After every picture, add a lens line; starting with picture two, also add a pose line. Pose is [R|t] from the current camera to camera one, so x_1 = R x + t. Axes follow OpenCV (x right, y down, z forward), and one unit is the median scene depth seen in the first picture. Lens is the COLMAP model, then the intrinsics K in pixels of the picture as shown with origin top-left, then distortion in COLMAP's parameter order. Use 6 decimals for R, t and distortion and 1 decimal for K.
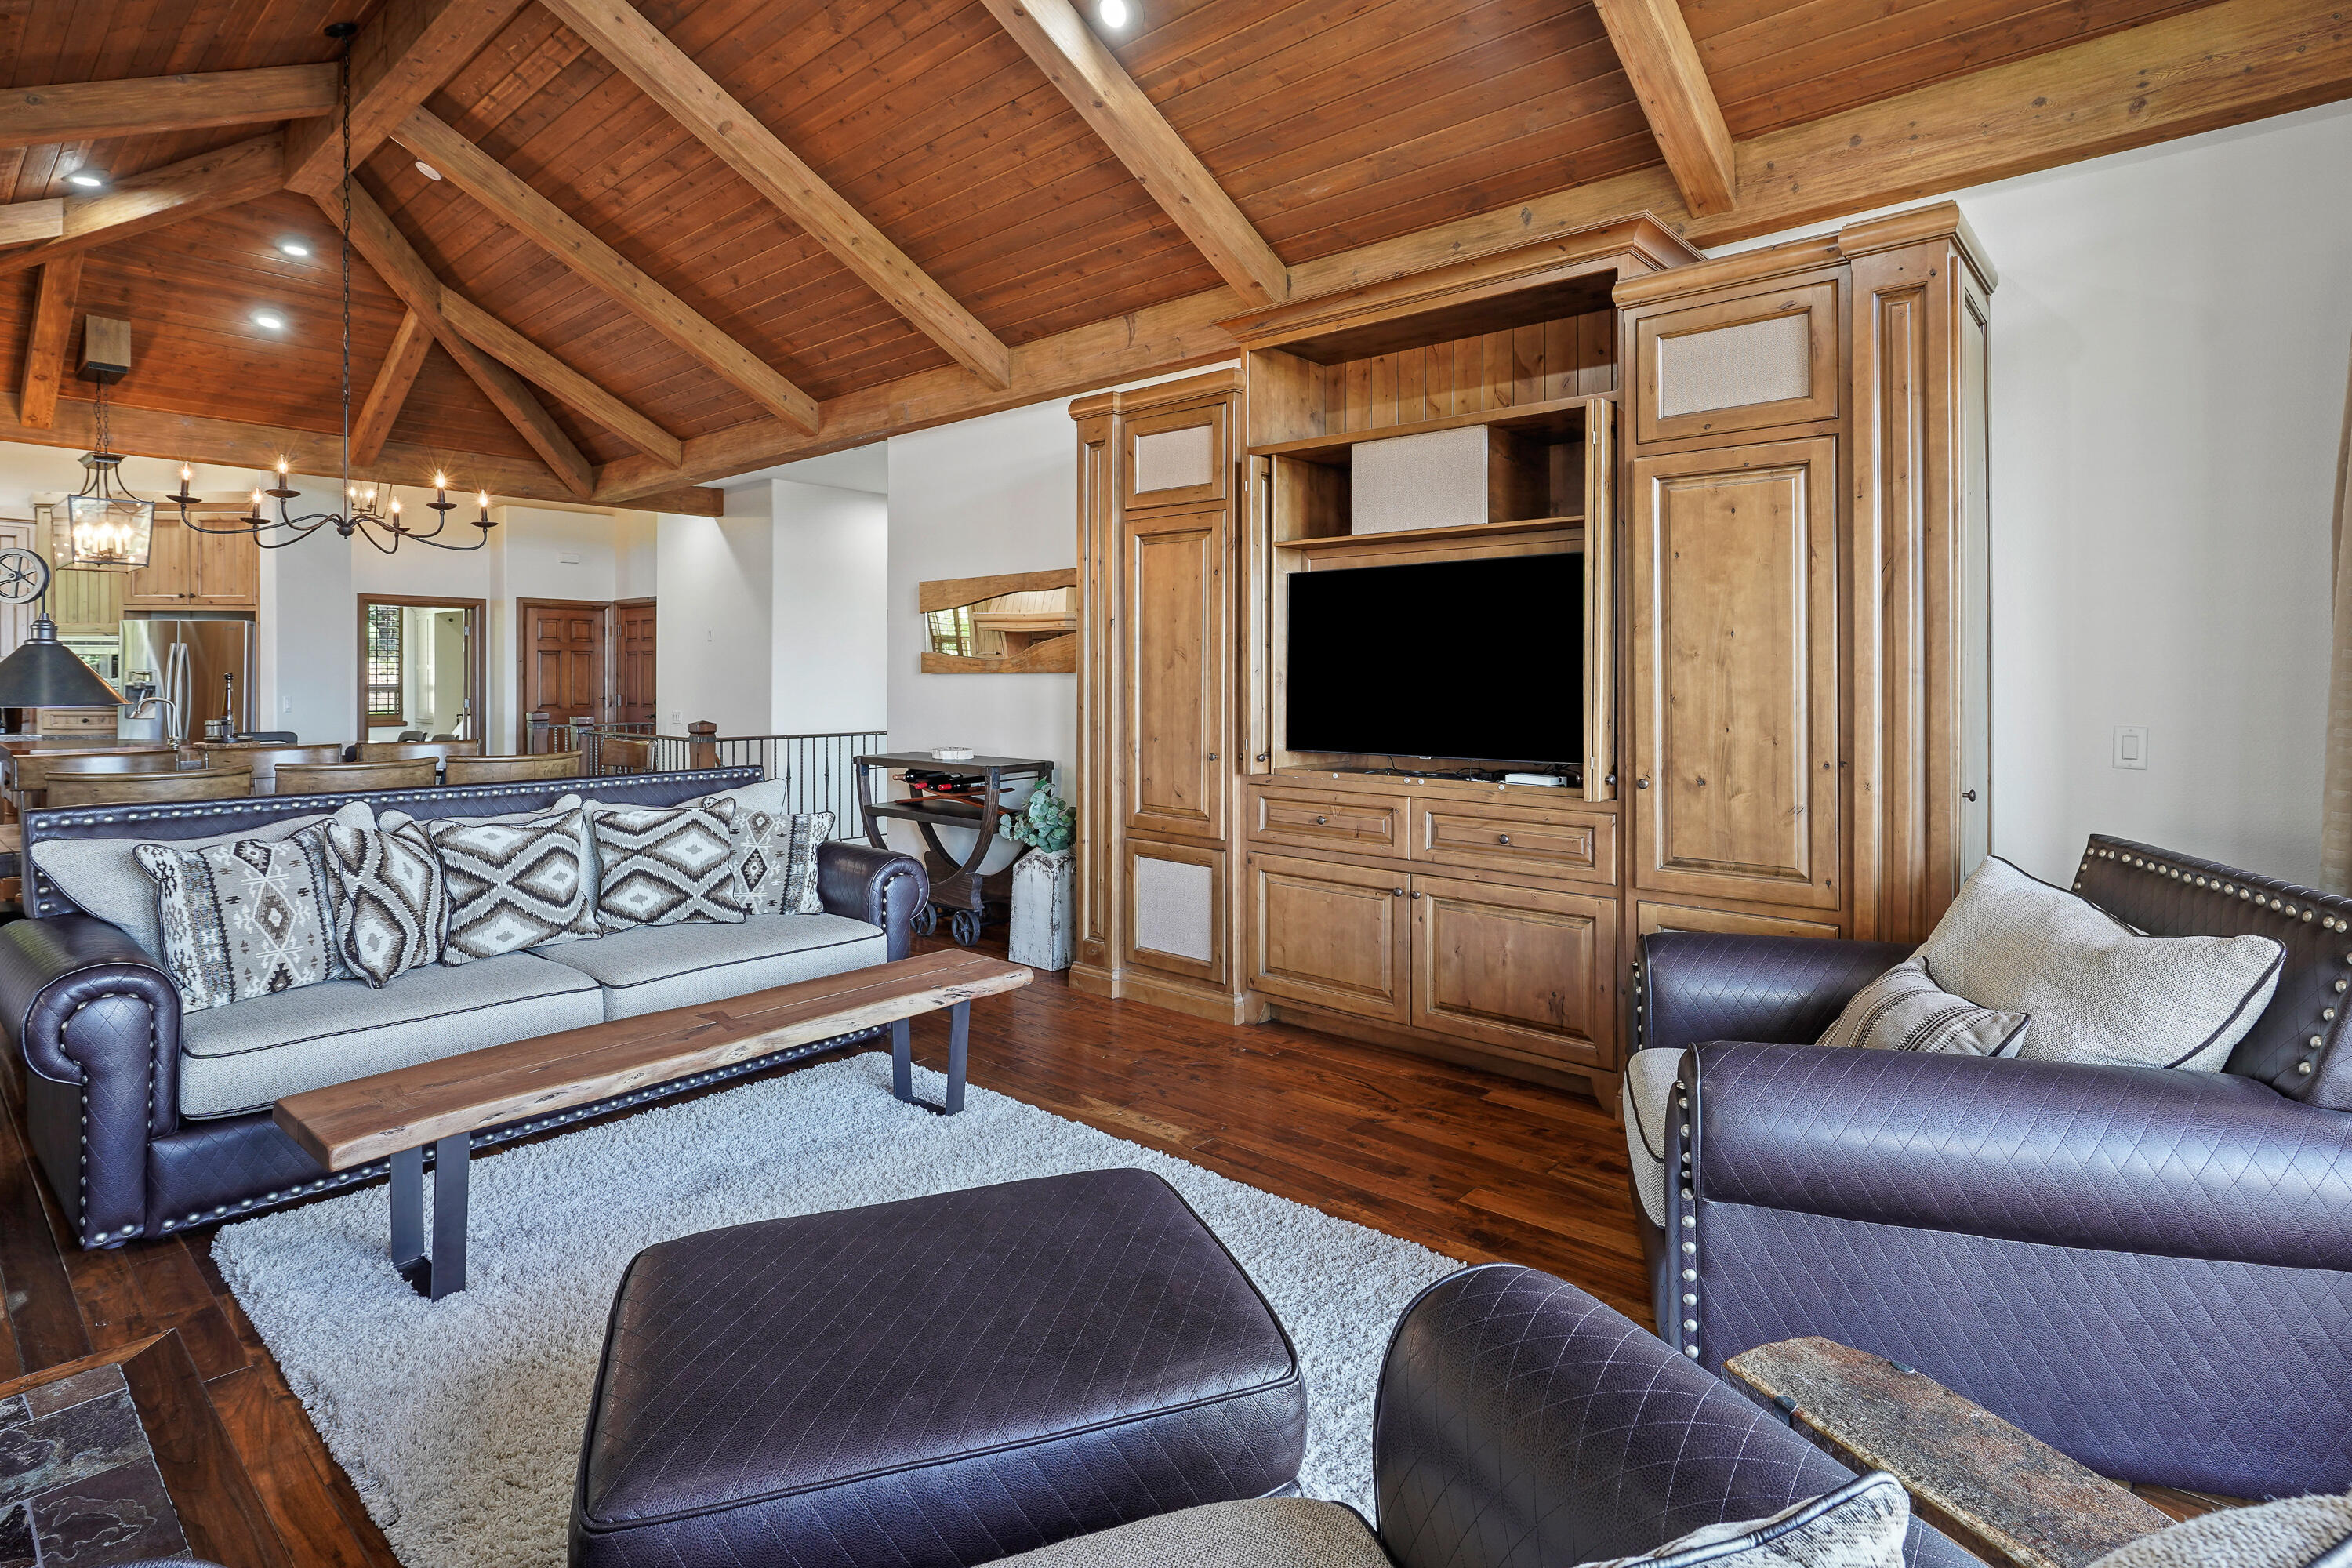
lens RADIAL K [[1156.4, 0, 1246.4], [0, 1156.4, 675.9], [0, 0, 1]] dist [0.000688, 0.004969]
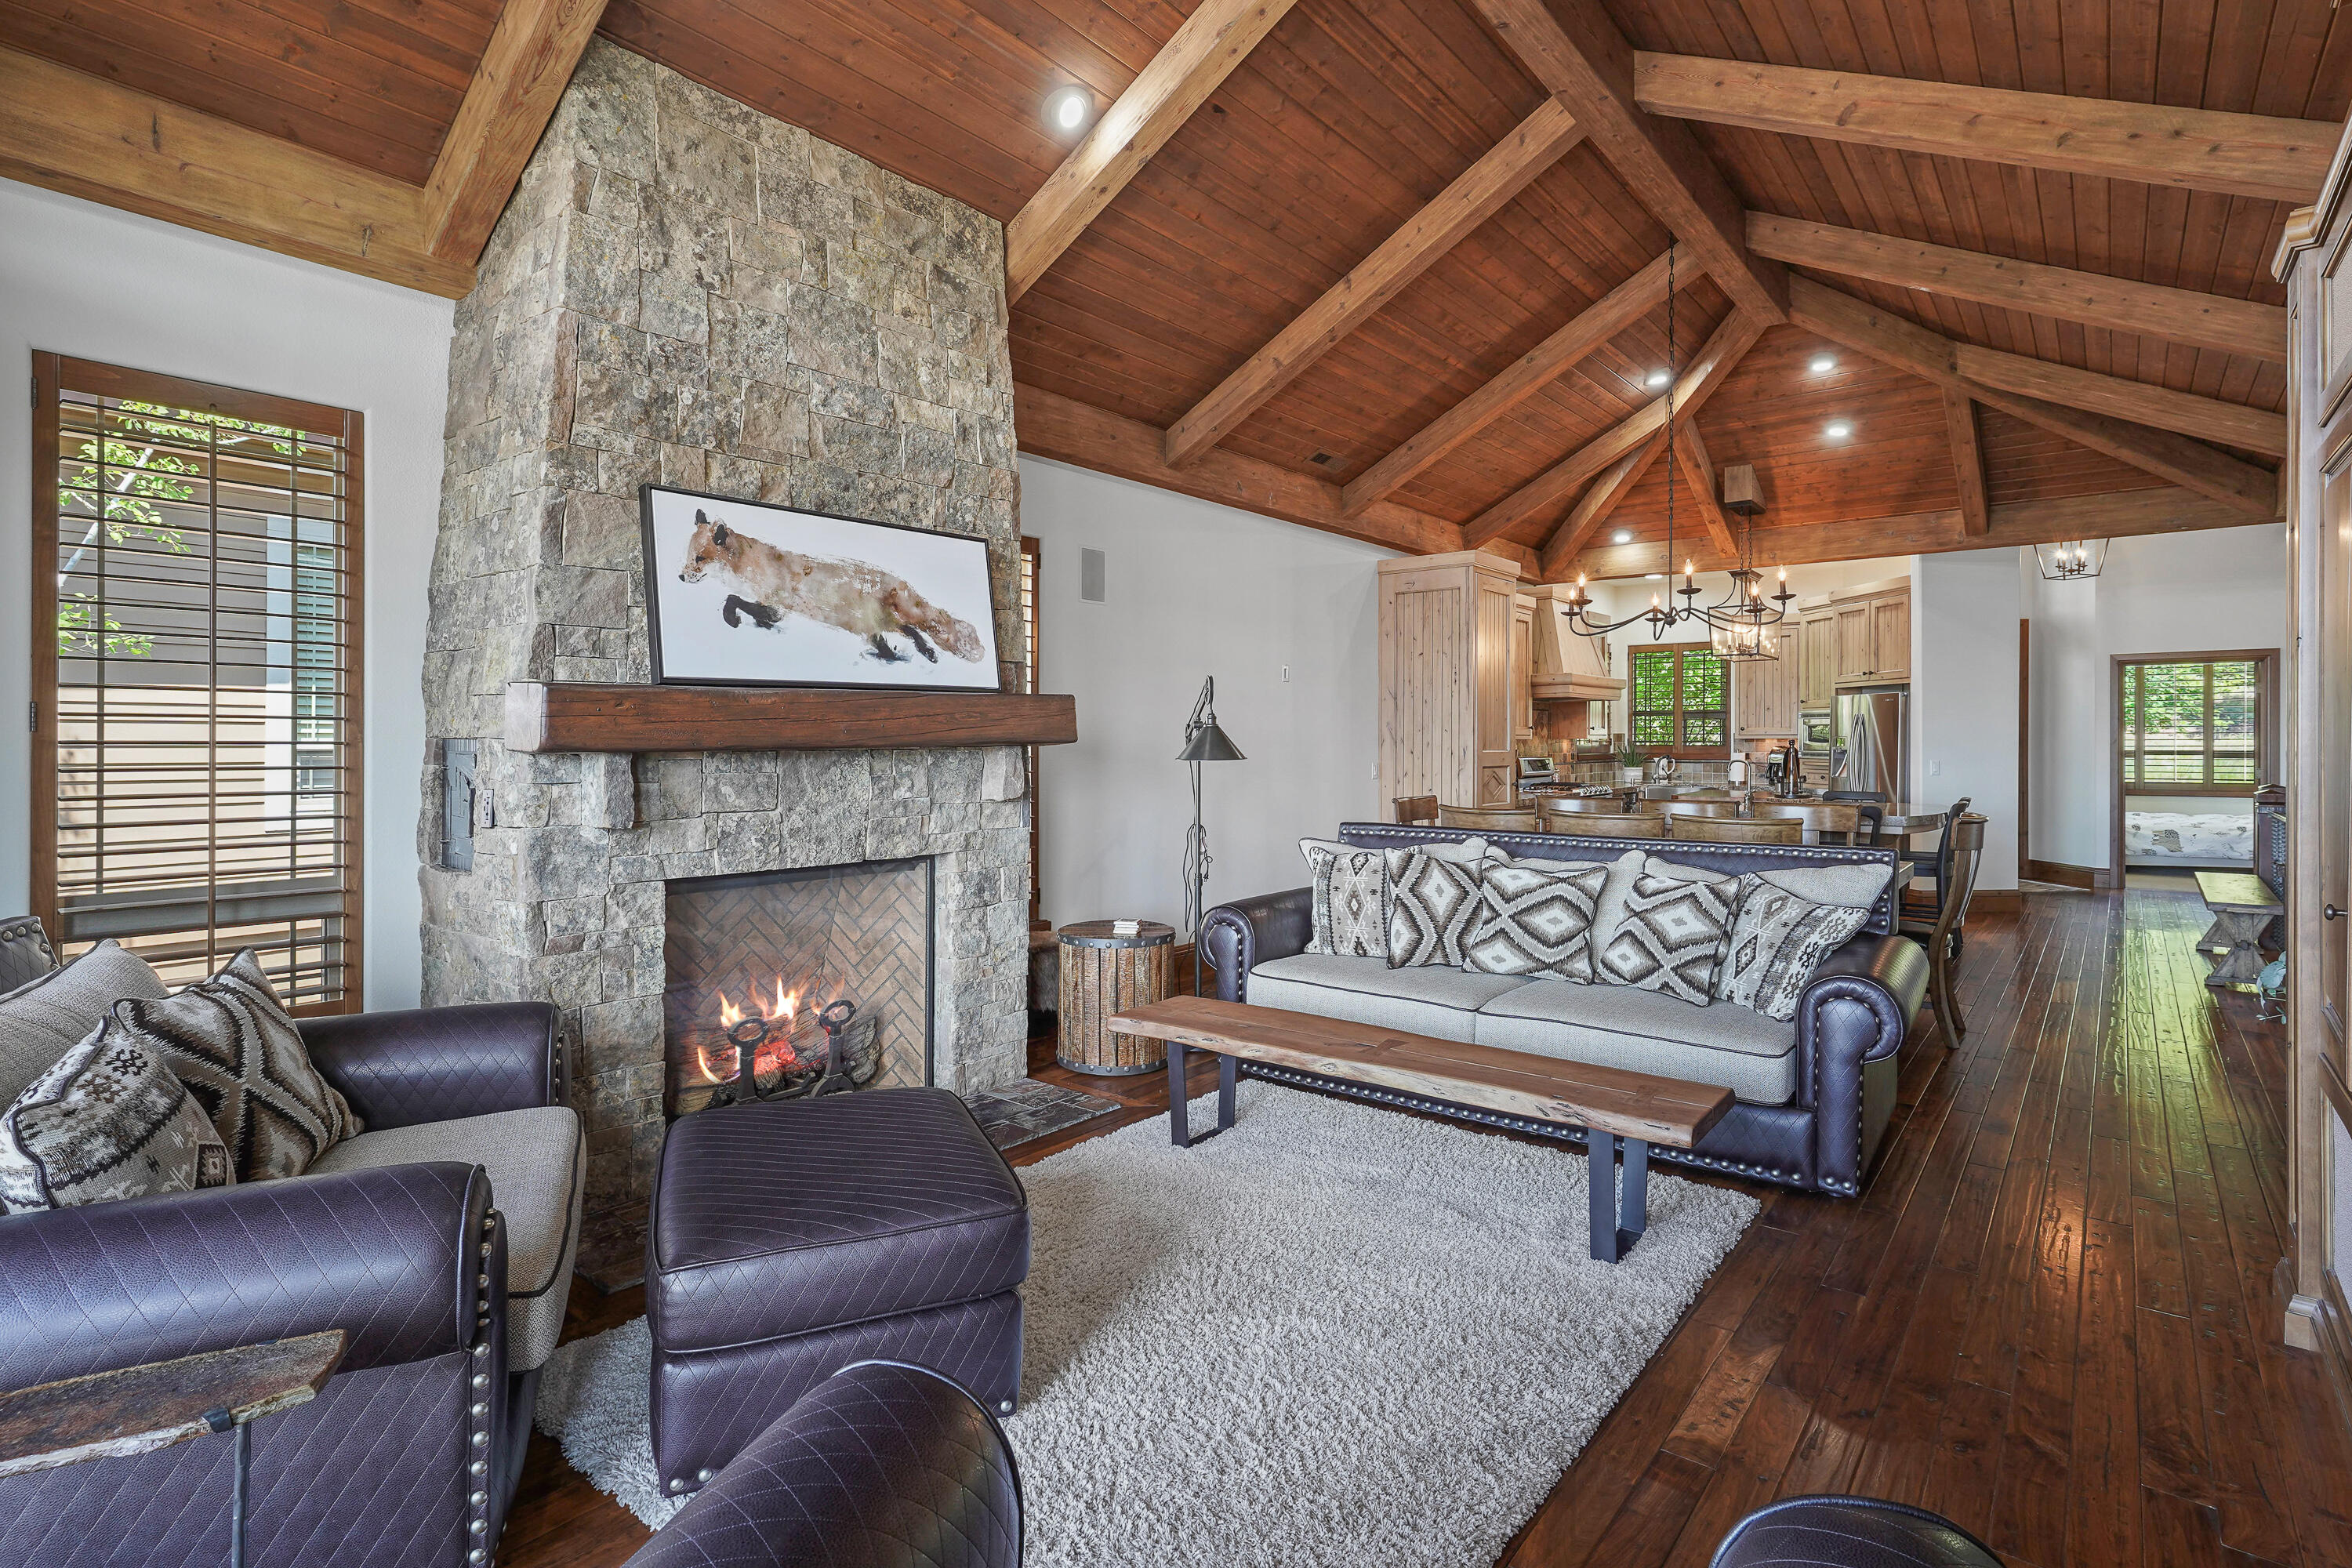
lens RADIAL K [[1156.4, 0, 1189.1], [0, 1156.4, 765.3], [0, 0, 1]] dist [0.000688, 0.004969]
pose [[0.028891, 0.020362, -0.999375, 0.485466], [0.002093, 0.999789, 0.020431, -0.002196], [0.999580, -0.002682, 0.028842, 0.562040]]
